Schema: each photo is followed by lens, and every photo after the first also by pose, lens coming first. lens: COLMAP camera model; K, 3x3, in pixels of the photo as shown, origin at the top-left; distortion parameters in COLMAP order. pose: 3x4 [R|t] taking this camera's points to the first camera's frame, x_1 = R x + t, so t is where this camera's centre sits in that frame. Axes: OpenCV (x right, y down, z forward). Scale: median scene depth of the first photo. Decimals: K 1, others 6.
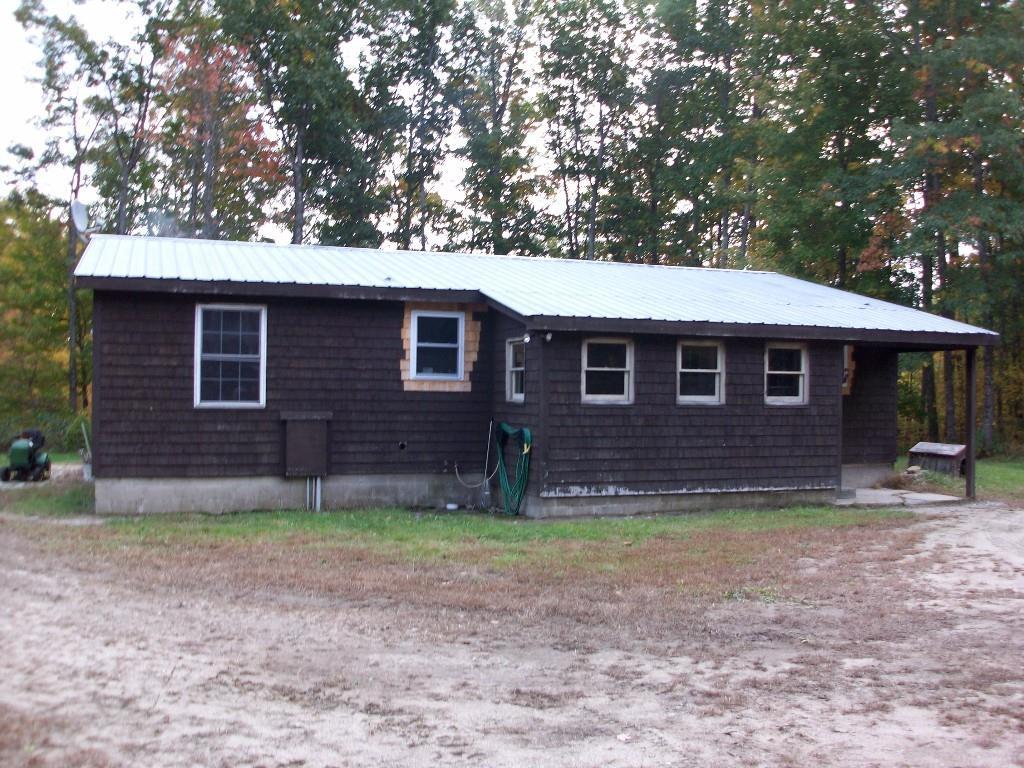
lens RADIAL K [[1017.5, 0, 511.4], [0, 1017.5, 384.9], [0, 0, 1]] dist [-0.080228, 0.000000]
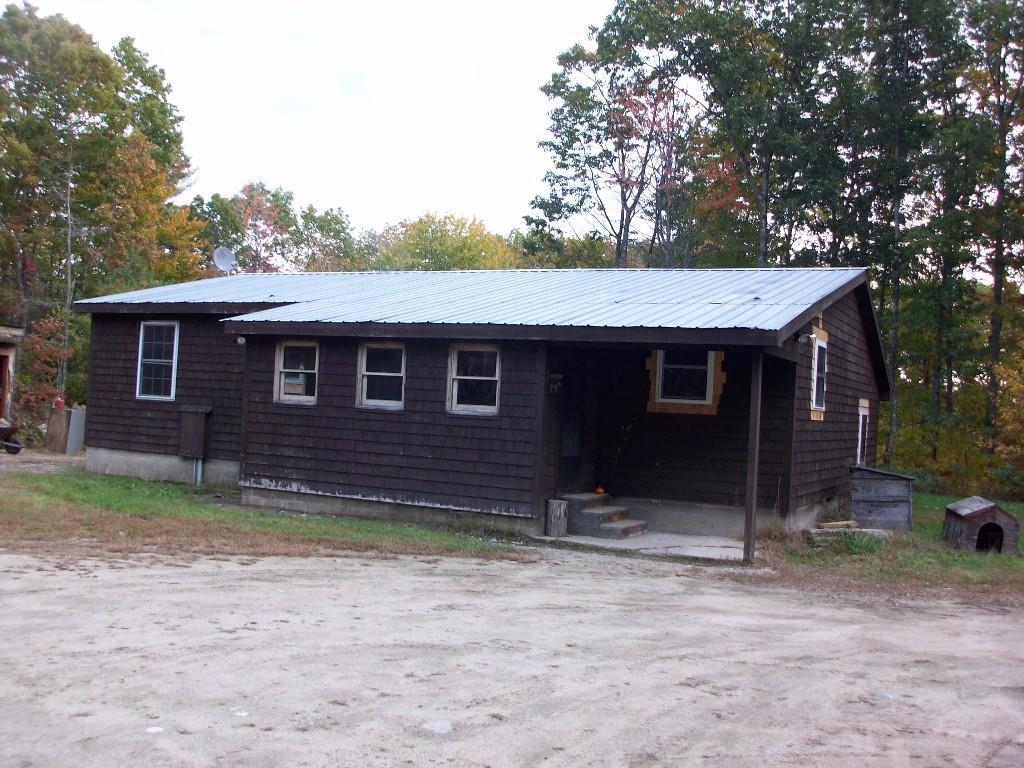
lens RADIAL K [[1017.5, 0, 514.1], [0, 1017.5, 403.8], [0, 0, 1]] dist [-0.080228, 0.000000]
pose [[0.692684, 0.025756, -0.720781, 0.975729], [-0.041352, 0.999136, -0.004037, 0.013128], [0.720055, 0.032602, 0.693151, 0.428047]]
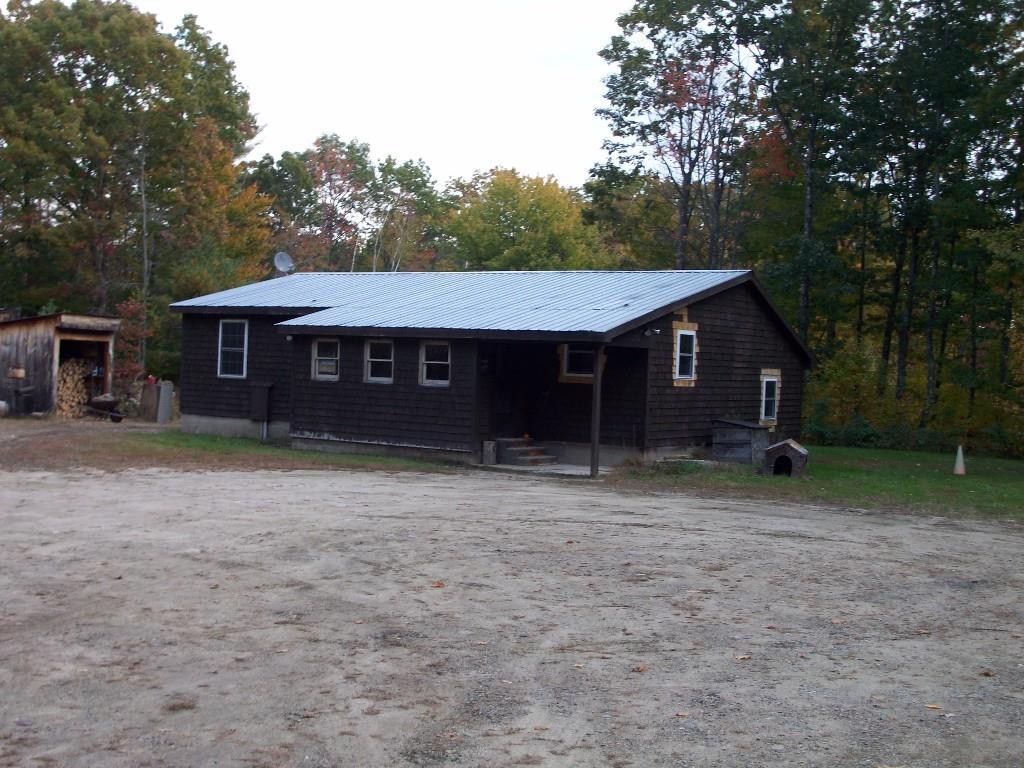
lens RADIAL K [[1265.4, 0, 511.9], [0, 1265.4, 392.3], [0, 0, 1]] dist [0.028257, 0.000000]
pose [[0.601101, 0.030822, -0.798578, 1.765923], [-0.025721, 0.999484, 0.019216, -0.007653], [0.798759, 0.008989, 0.601584, 0.061277]]
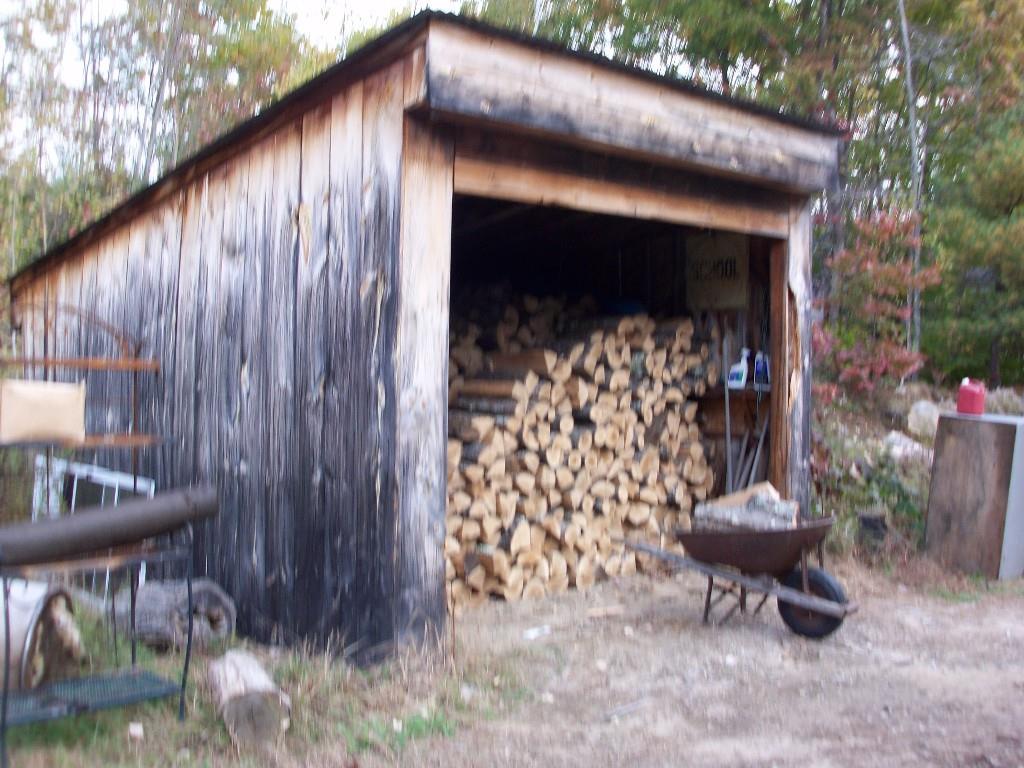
lens RADIAL K [[1017.5, 0, 510.7], [0, 1017.5, 391.4], [0, 0, 1]] dist [-0.080228, 0.000000]
pose [[-0.011654, 0.032881, -0.999391, -0.427228], [0.014632, 0.999358, 0.032710, 0.015031], [0.999825, -0.014242, -0.012127, 0.875483]]
